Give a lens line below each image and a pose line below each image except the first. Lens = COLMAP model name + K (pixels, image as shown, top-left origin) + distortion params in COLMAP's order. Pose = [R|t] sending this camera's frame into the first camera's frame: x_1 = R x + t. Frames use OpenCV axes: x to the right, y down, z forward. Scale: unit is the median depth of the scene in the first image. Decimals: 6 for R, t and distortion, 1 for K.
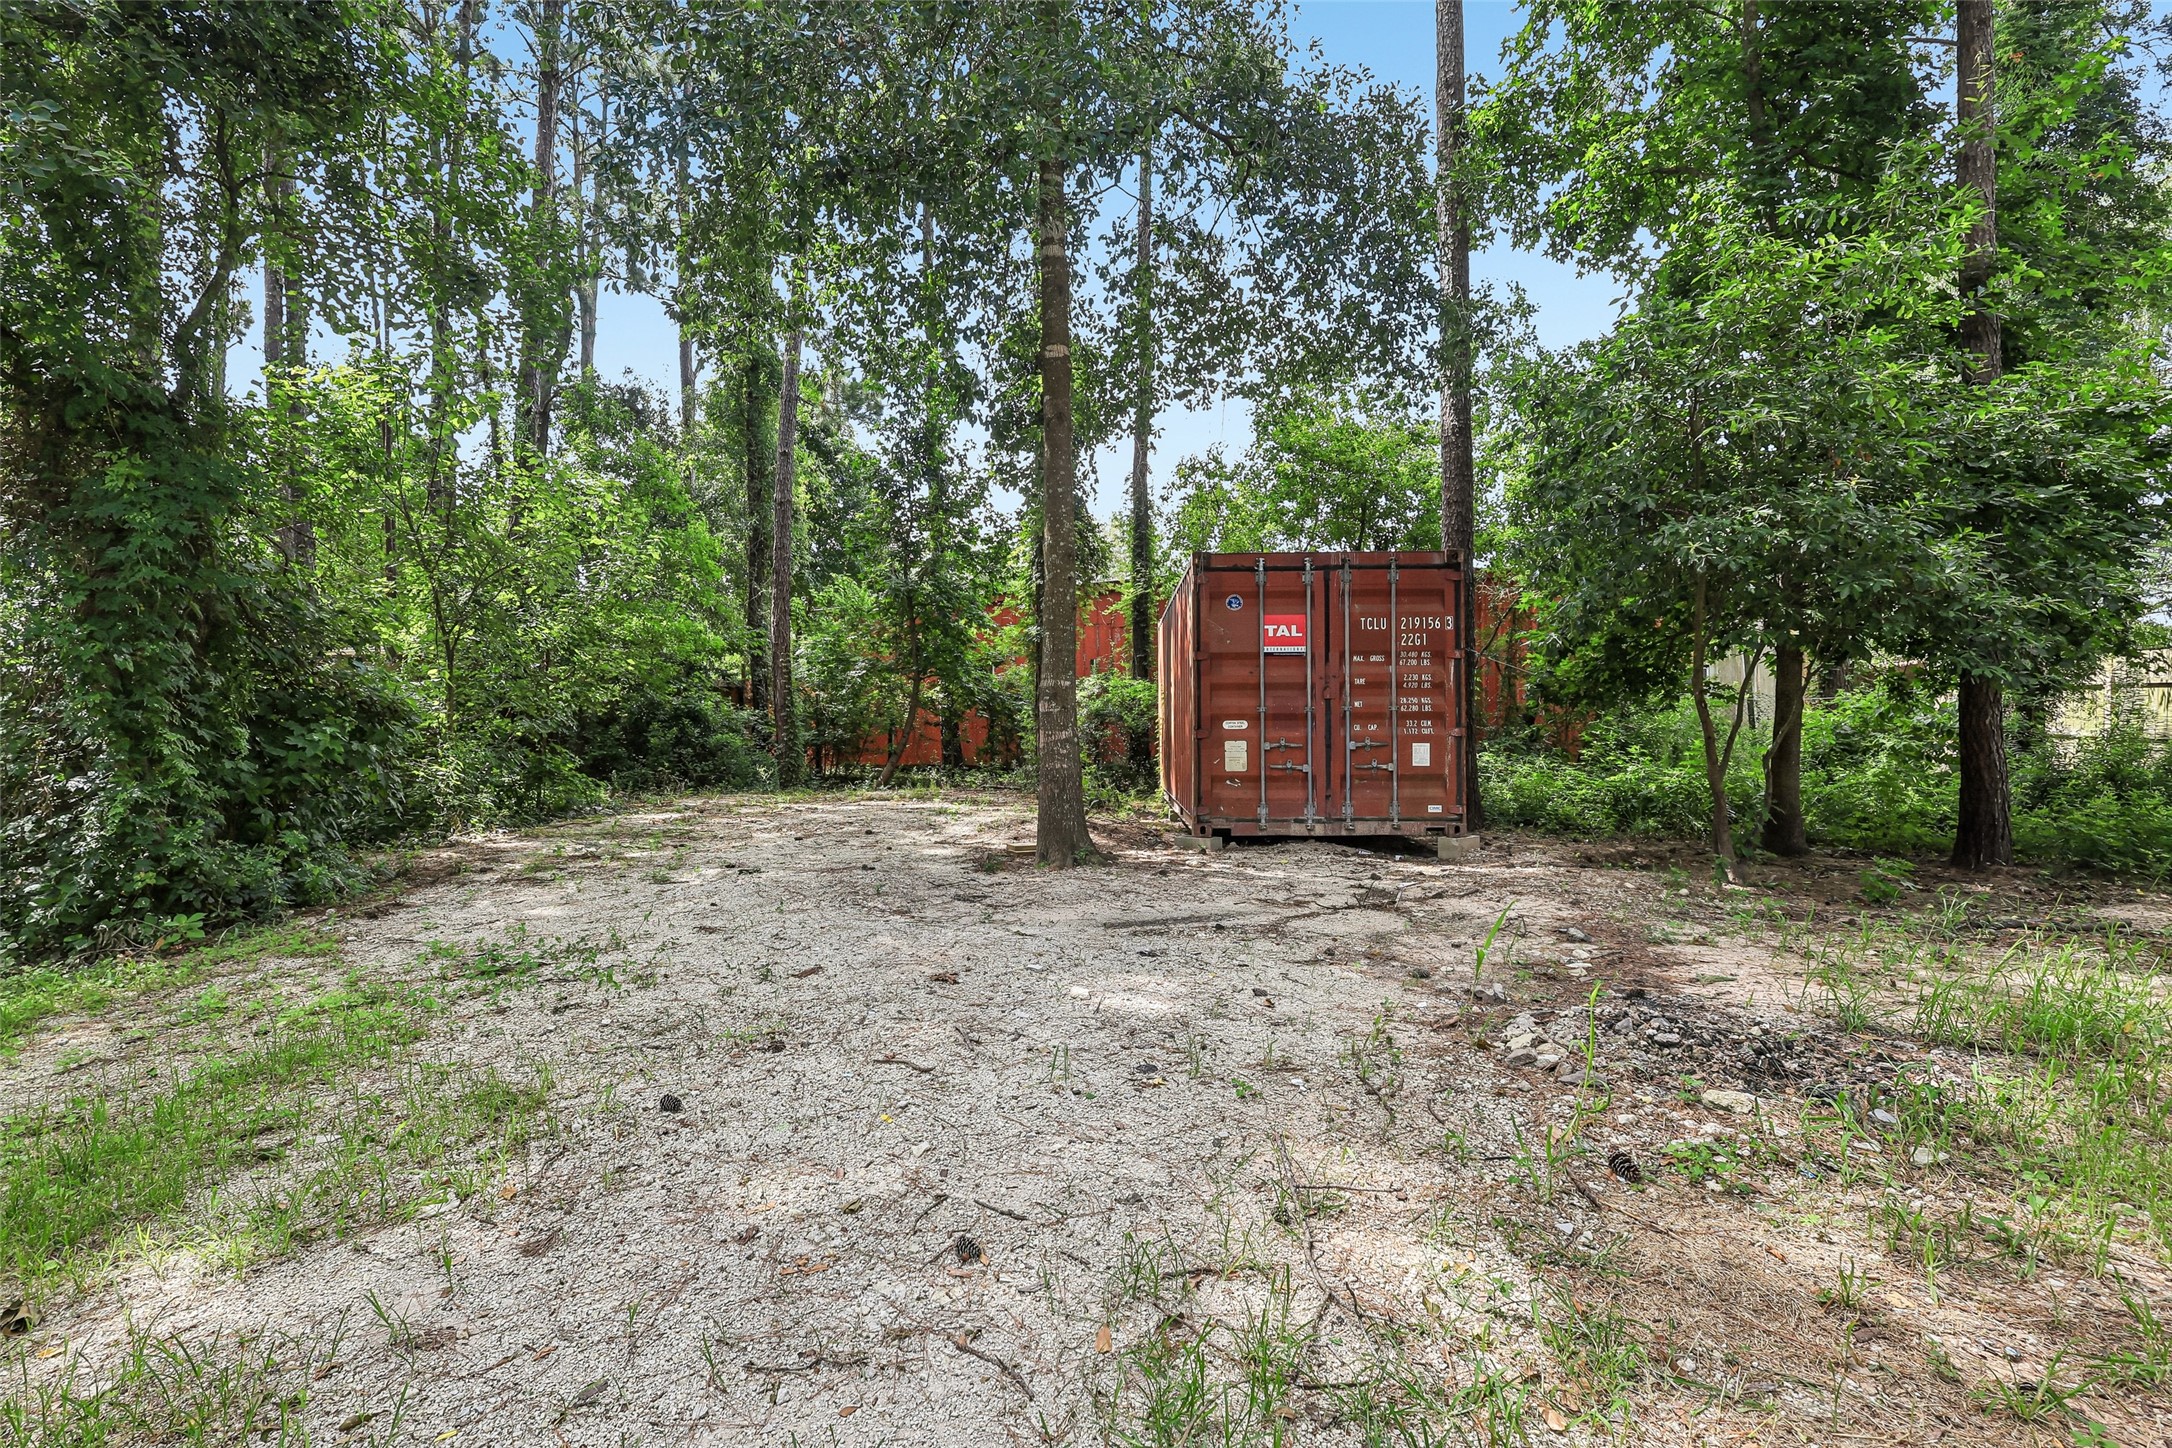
lens RADIAL K [[1031.3, 0, 1085.8], [0, 1031.3, 722.9], [0, 0, 1]] dist [0.000671, 0.000211]
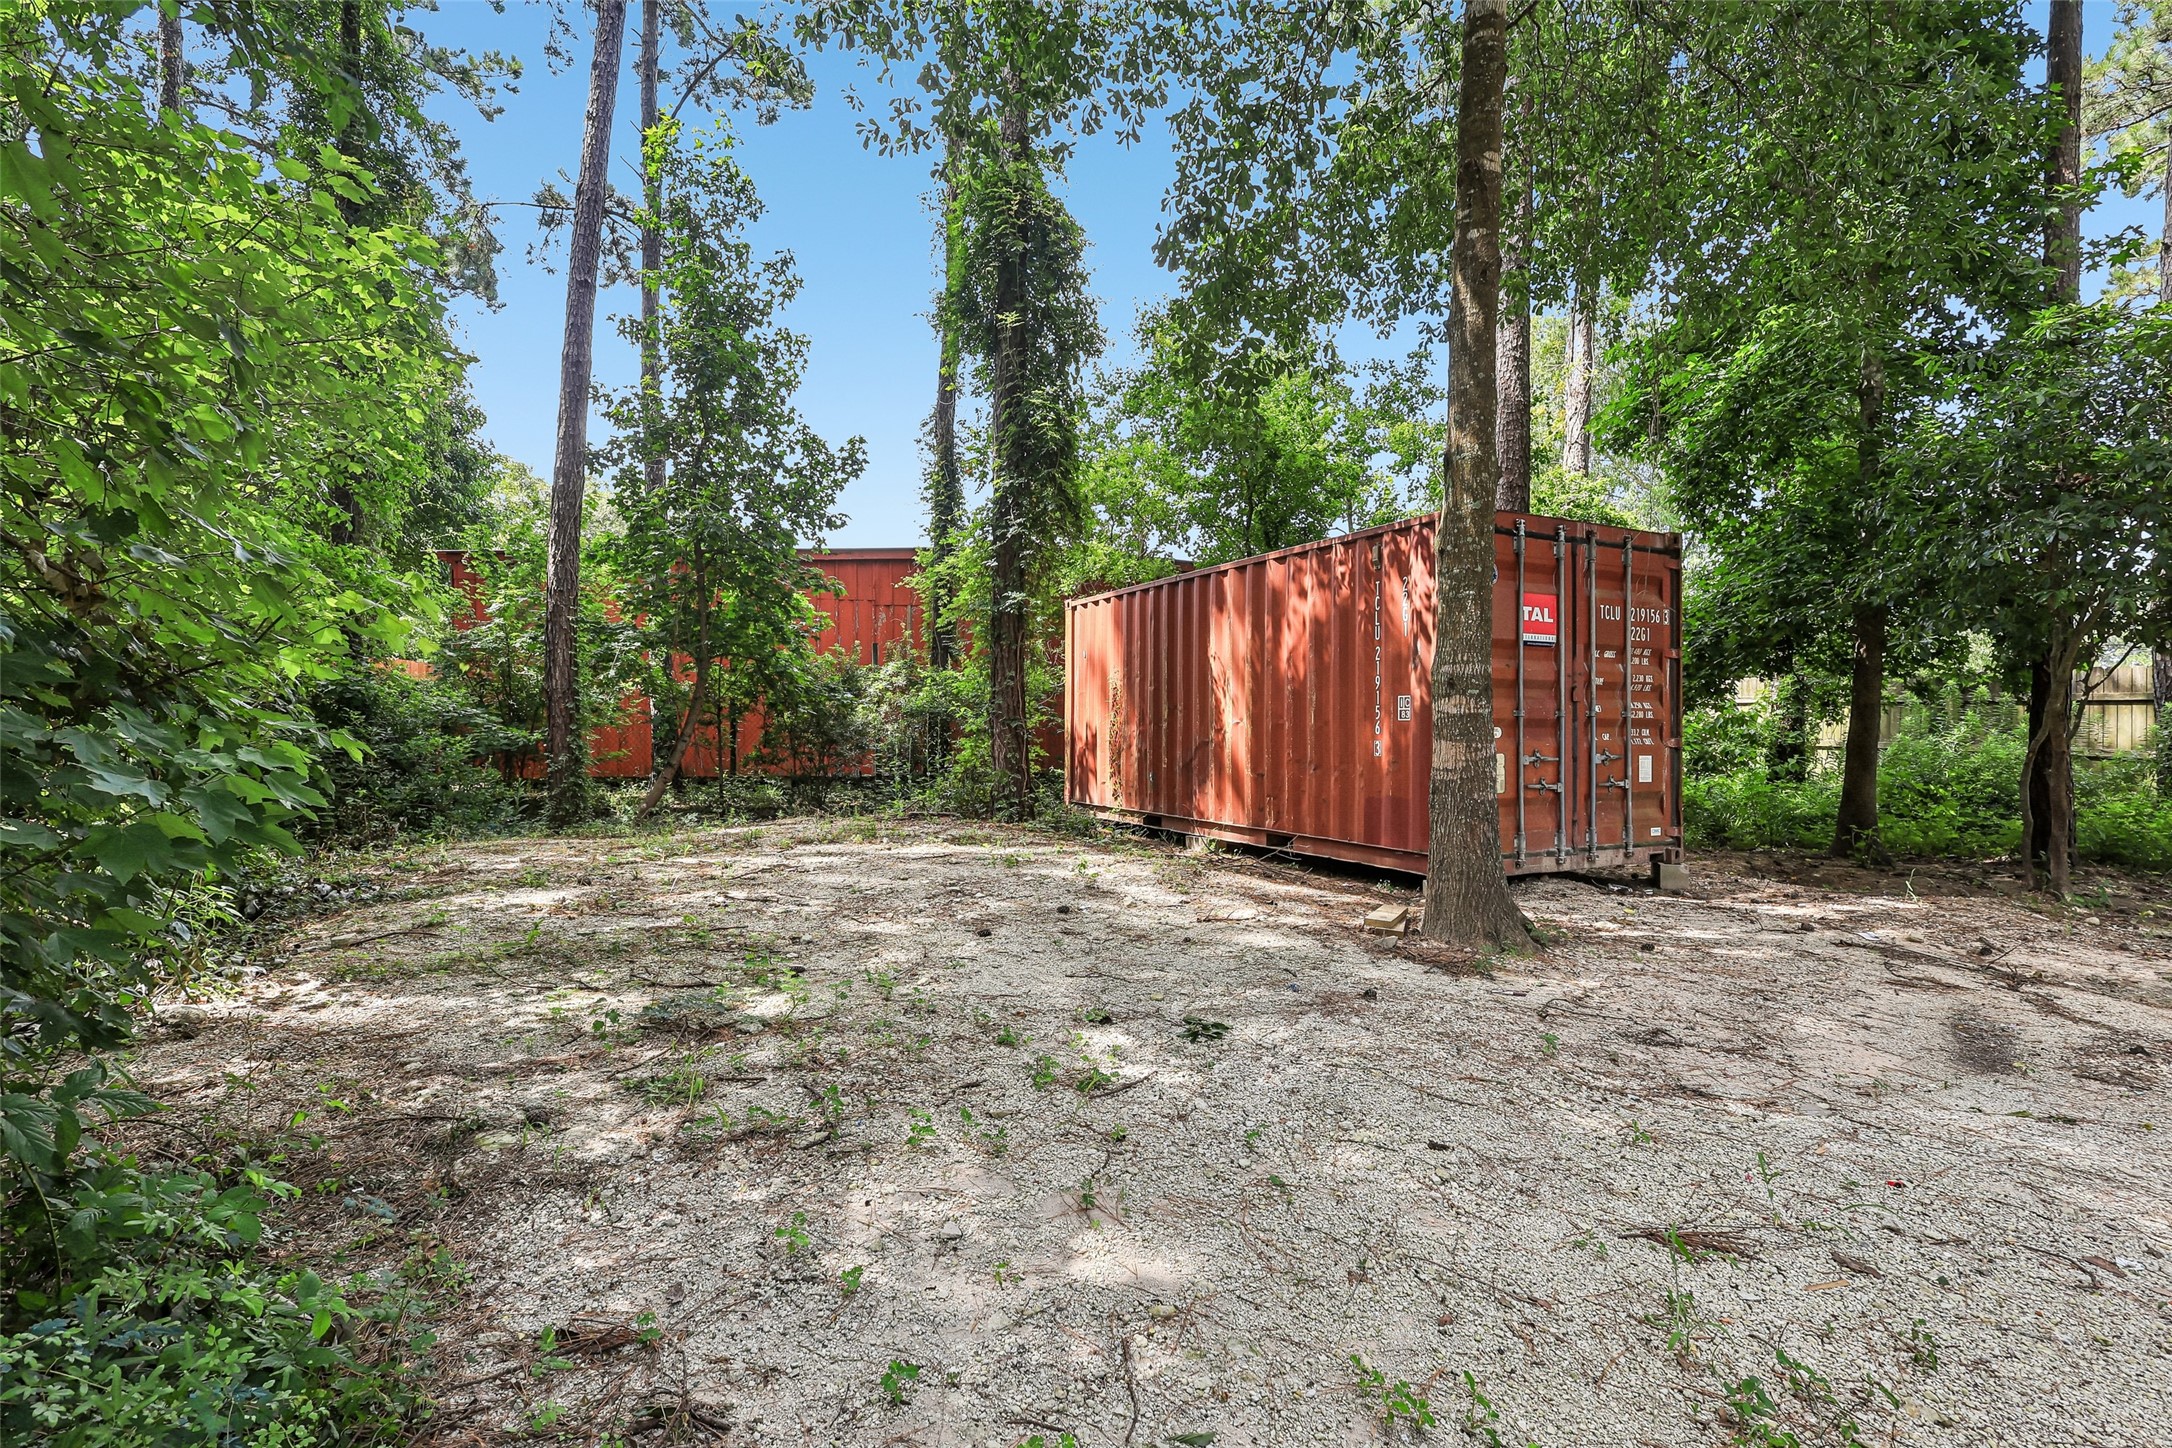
lens RADIAL K [[1031.3, 0, 1086.1], [0, 1031.3, 728.3], [0, 0, 1]] dist [0.000671, 0.000211]
pose [[0.852923, 0.006595, 0.521995, -0.518979], [-0.005128, 0.999978, -0.004254, 0.003186], [-0.522011, 0.000952, 0.852938, 0.508340]]
